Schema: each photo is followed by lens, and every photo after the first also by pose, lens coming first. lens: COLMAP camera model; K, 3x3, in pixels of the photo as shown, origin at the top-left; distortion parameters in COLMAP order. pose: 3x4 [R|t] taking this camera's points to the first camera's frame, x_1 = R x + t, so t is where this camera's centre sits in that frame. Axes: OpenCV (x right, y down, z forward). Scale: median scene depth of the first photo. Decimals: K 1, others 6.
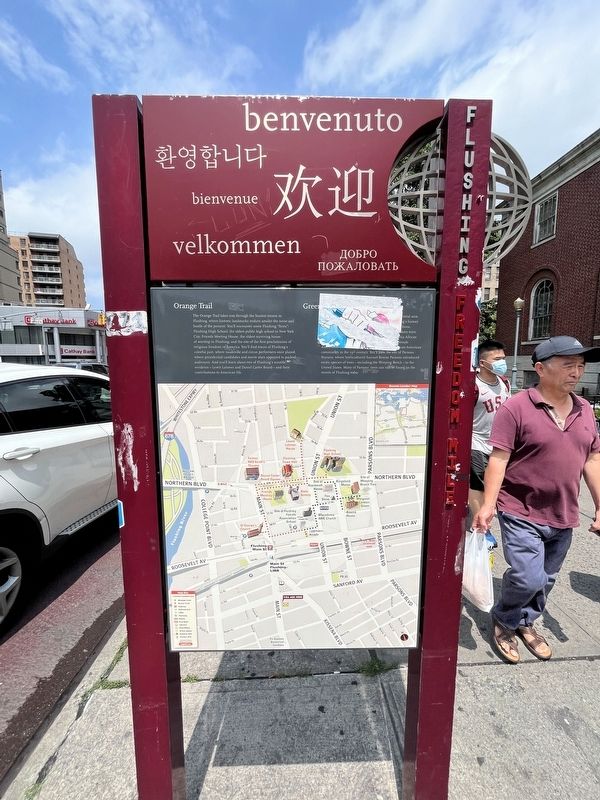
lens RADIAL K [[325.2, 0, 300.2], [0, 325.2, 400.8], [0, 0, 1]] dist [0.000526, 0.000553]
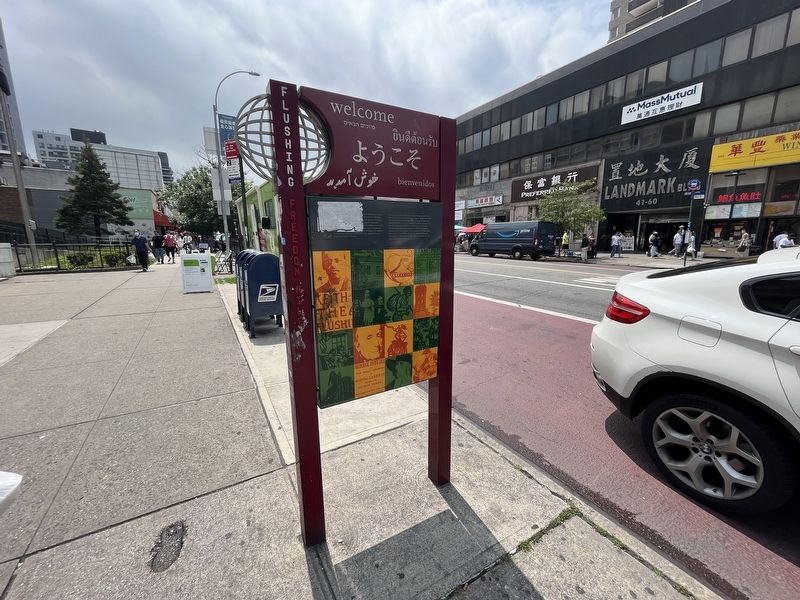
lens RADIAL K [[325.2, 0, 397.7], [0, 325.2, 299.2], [0, 0, 1]] dist [0.000526, 0.000553]
pose [[-0.870771, 0.099134, -0.481591, 0.568484], [-0.045056, 0.959255, 0.278925, -0.215443], [0.489620, 0.264578, -0.830825, 1.894153]]
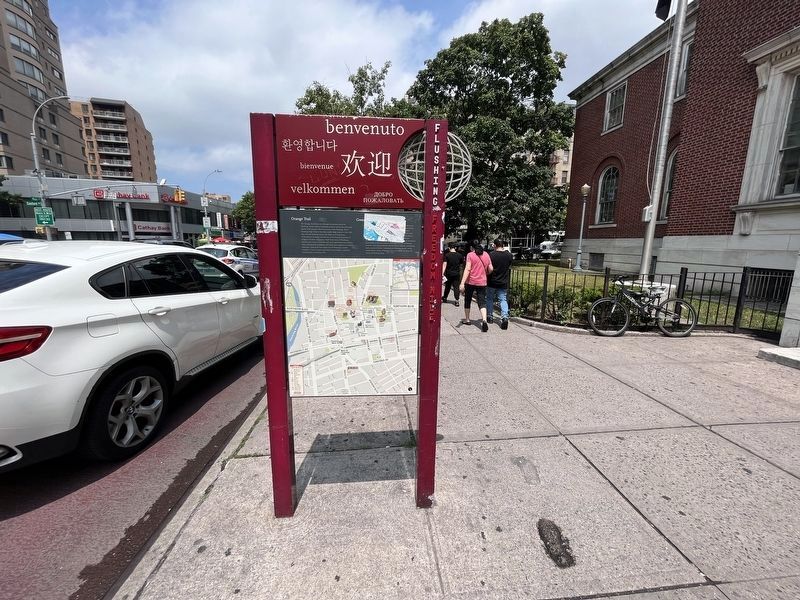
lens RADIAL K [[325.2, 0, 399.7], [0, 325.2, 300.6], [0, 0, 1]] dist [0.000526, 0.000553]
pose [[0.998577, 0.003284, 0.053237, 0.109497], [-0.006509, 0.998145, 0.060527, 0.054639], [-0.052940, -0.060787, 0.996746, -0.672264]]
